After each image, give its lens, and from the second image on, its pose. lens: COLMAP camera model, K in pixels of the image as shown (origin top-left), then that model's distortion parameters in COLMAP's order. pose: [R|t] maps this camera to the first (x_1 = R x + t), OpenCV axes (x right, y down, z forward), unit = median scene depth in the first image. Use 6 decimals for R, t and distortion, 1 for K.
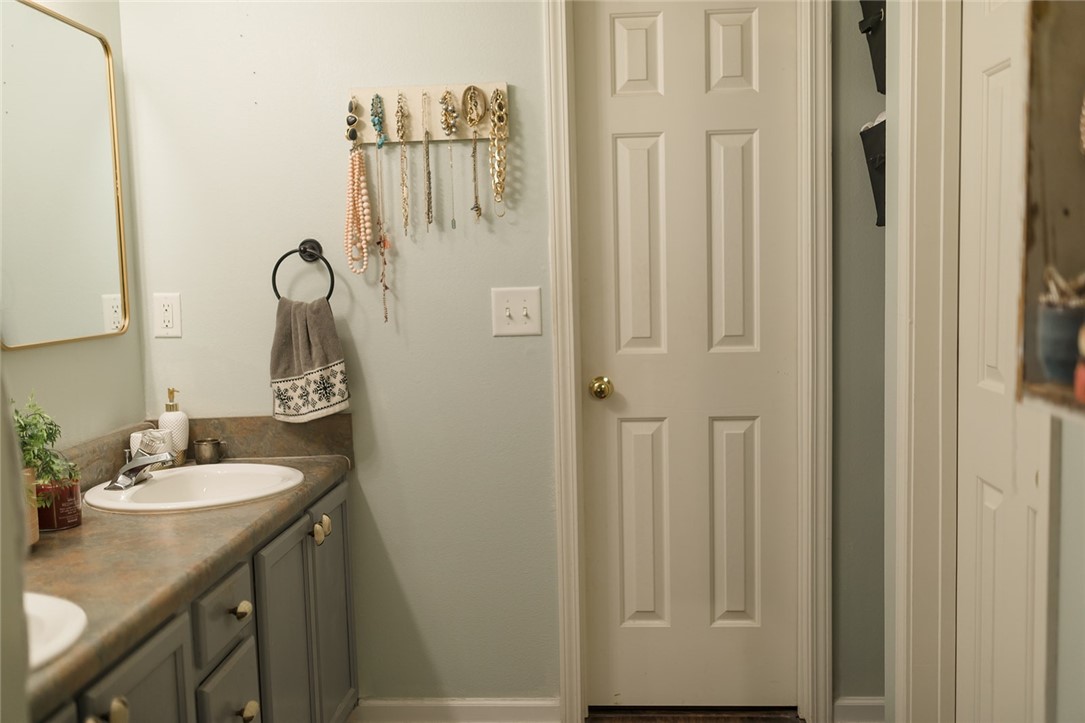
lens RADIAL K [[1140.2, 0, 542.5], [0, 1140.2, 361.5], [0, 0, 1]] dist [0.103164, 0.005041]
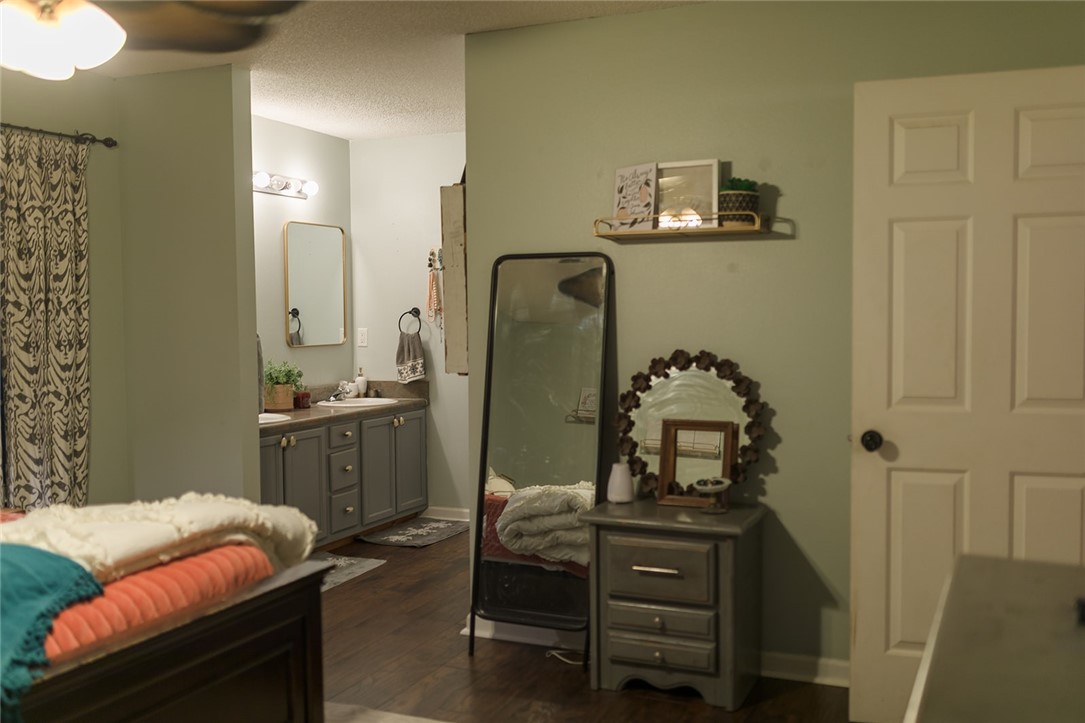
lens RADIAL K [[1030.2, 0, 542.5], [0, 1030.2, 361.5], [0, 0, 1]] dist [-0.006428, -0.005655]
pose [[0.933259, 0.036355, -0.357361, 0.824211], [-0.054444, 0.997688, -0.040684, 0.079443], [0.355056, 0.057425, 0.933080, -0.913967]]
